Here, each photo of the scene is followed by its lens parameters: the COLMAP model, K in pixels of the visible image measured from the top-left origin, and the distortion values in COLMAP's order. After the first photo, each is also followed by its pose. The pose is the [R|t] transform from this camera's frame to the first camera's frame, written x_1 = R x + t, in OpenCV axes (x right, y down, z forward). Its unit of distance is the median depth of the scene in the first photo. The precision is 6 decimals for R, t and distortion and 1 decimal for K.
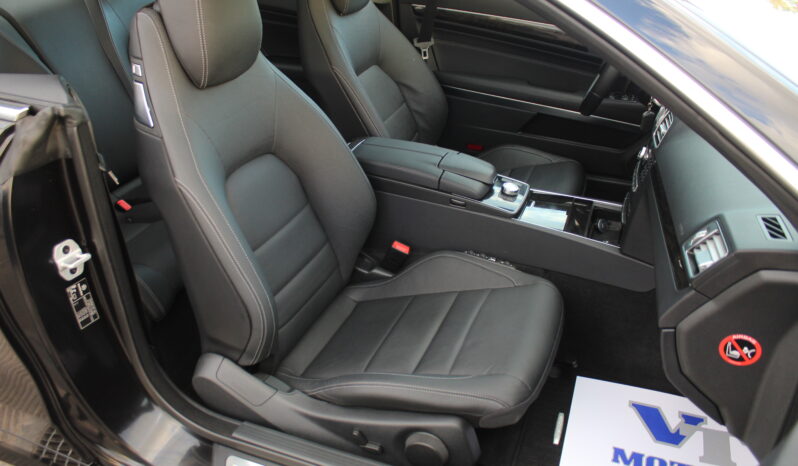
lens RADIAL K [[656.4, 0, 399.0], [0, 656.4, 233.0], [0, 0, 1]] dist [-0.164053, 0.139788]
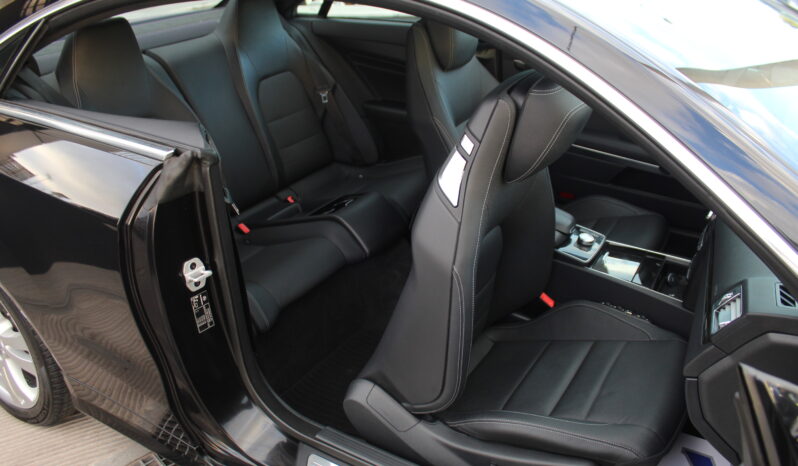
lens RADIAL K [[656.4, 0, 399.0], [0, 656.4, 233.0], [0, 0, 1]] dist [-0.164053, 0.139788]
pose [[0.982606, 0.066243, -0.173486, 0.063771], [-0.074375, 0.996396, -0.040793, -0.013590], [0.170158, 0.052986, 0.983991, -0.135356]]
